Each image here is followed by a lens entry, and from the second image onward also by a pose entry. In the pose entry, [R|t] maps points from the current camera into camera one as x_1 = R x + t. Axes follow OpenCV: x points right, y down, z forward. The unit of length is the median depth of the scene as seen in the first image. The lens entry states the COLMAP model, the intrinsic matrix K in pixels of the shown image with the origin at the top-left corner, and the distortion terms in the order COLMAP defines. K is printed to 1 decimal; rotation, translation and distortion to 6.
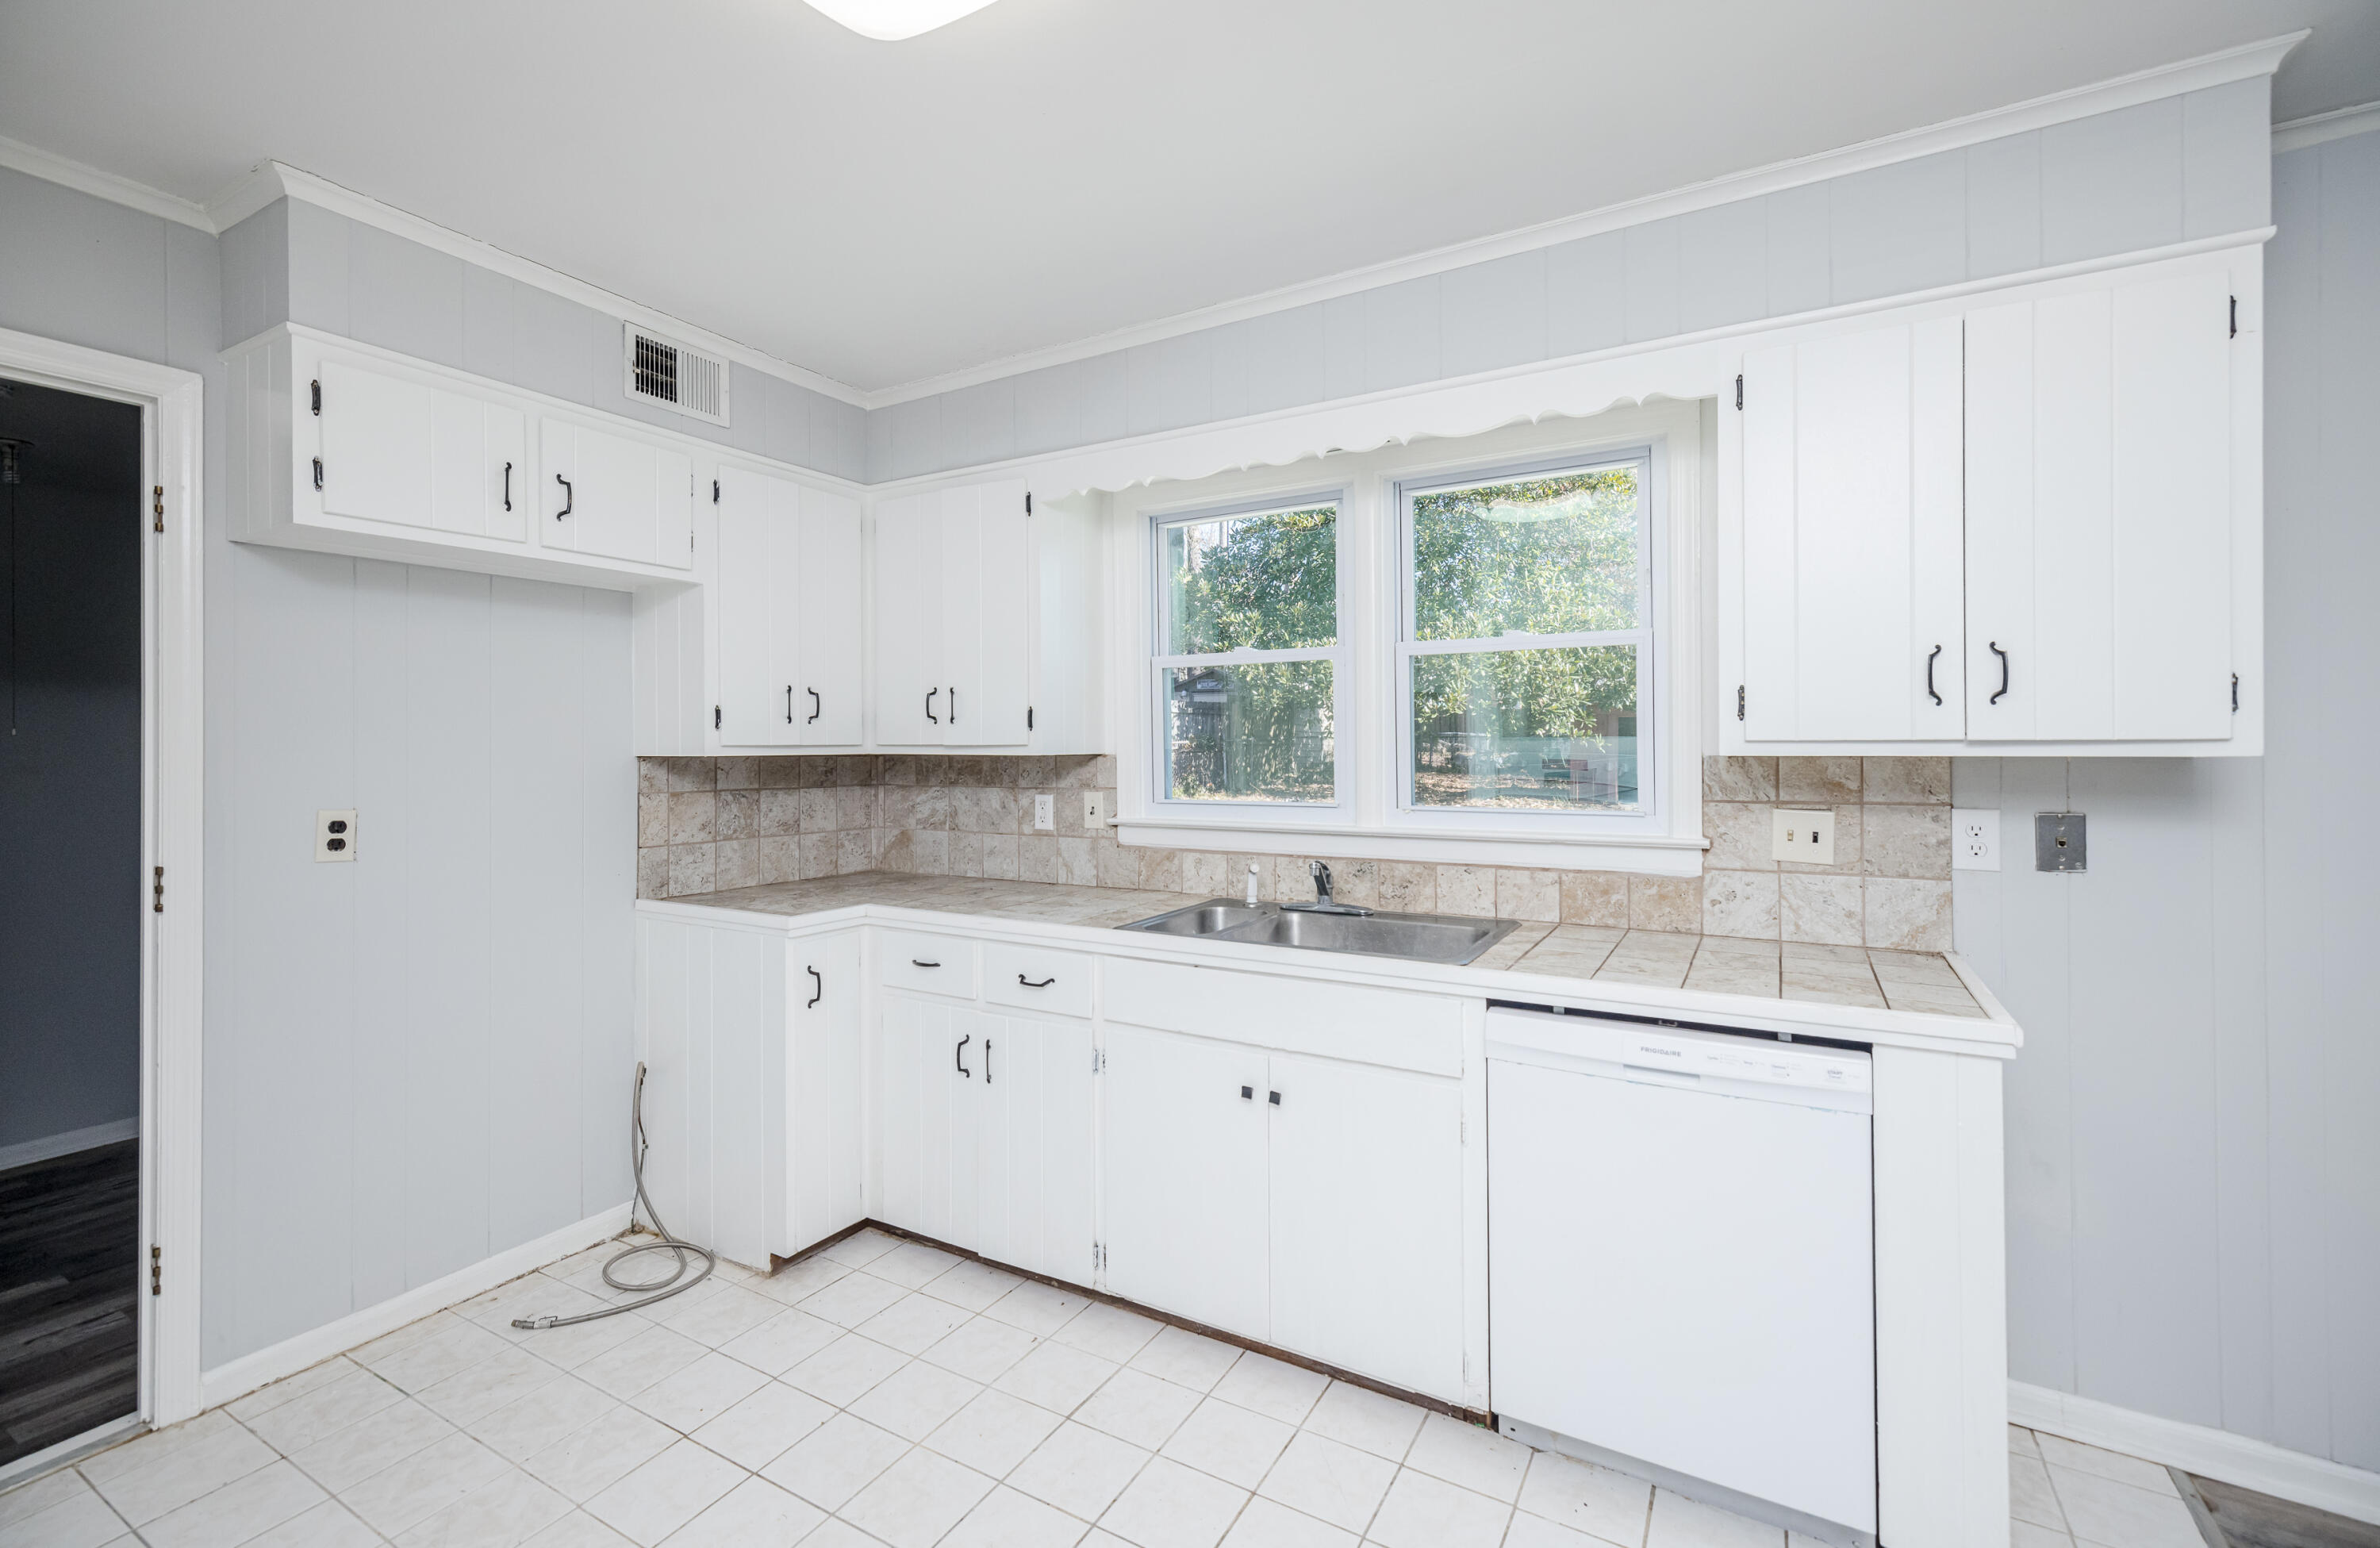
lens RADIAL K [[1017.6, 0, 1188.9], [0, 1017.6, 749.6], [0, 0, 1]] dist [0.000912, 0.000030]
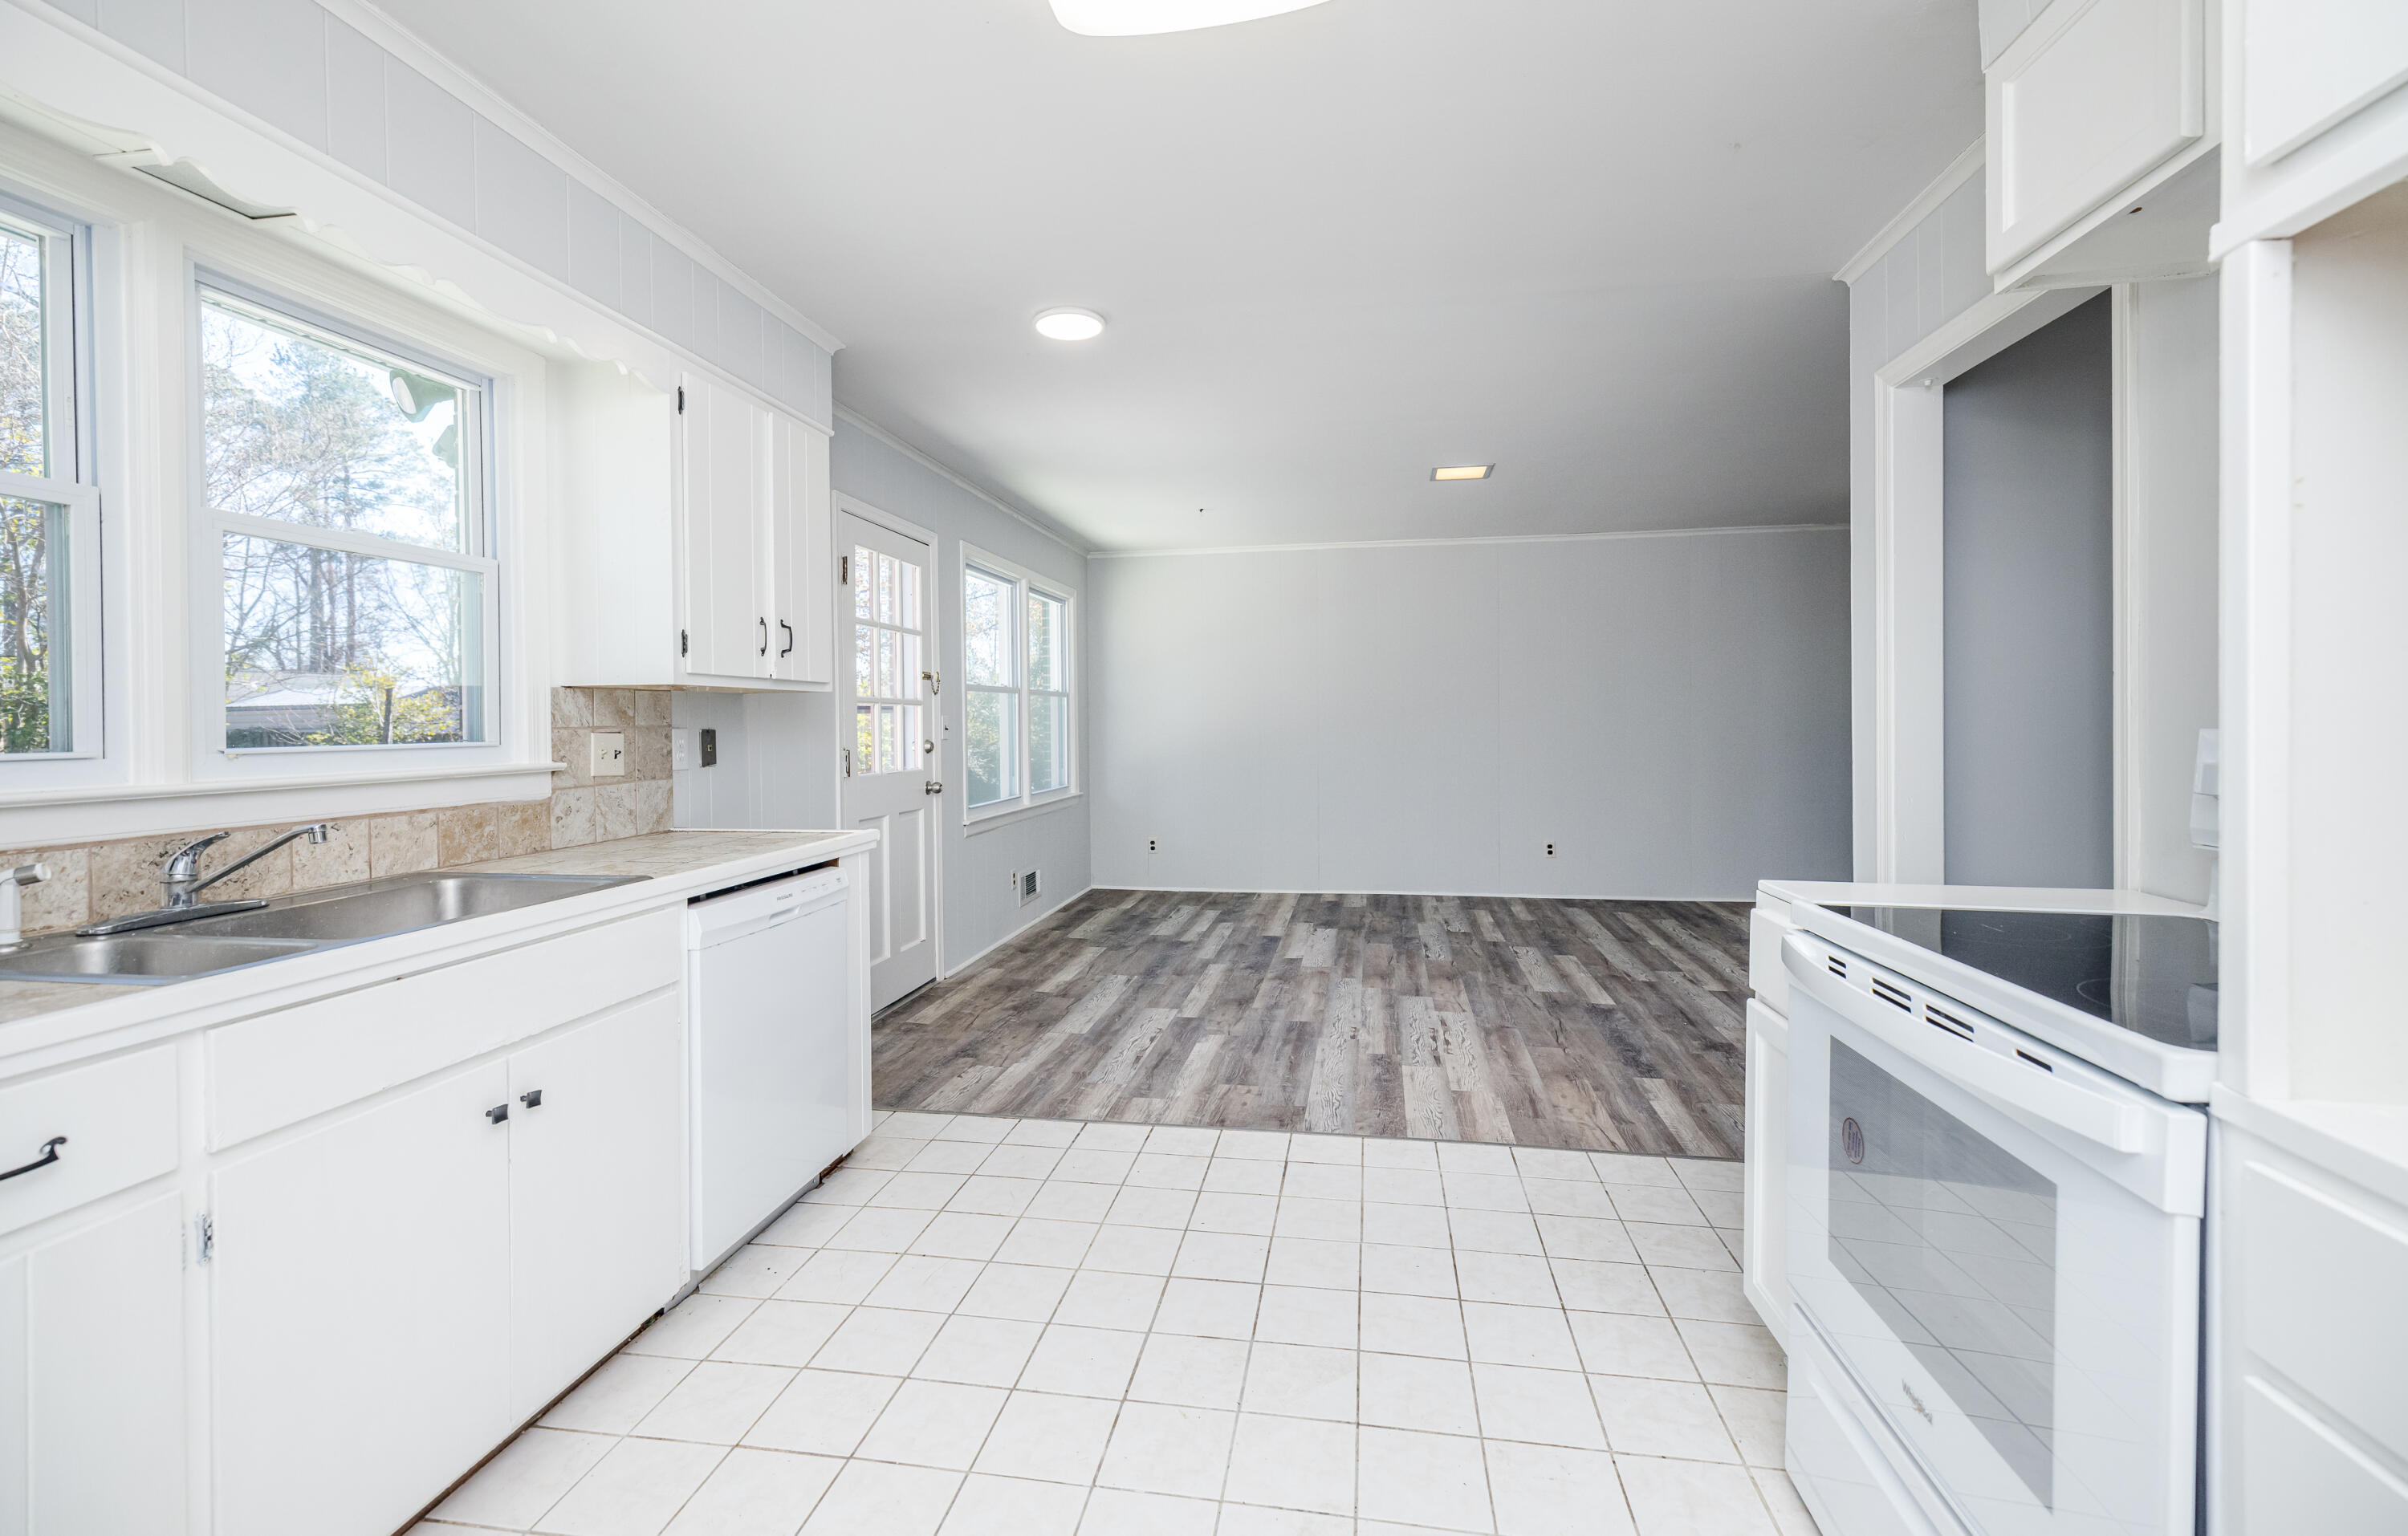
lens RADIAL K [[1014.3, 0, 1203.5], [0, 1014.3, 734.9], [0, 0, 1]] dist [0.019116, -0.000293]
pose [[-0.349569, -0.007448, 0.936881, -0.774160], [0.013784, 0.999819, 0.013091, 0.053346], [-0.936809, 0.017490, -0.349404, 0.729079]]
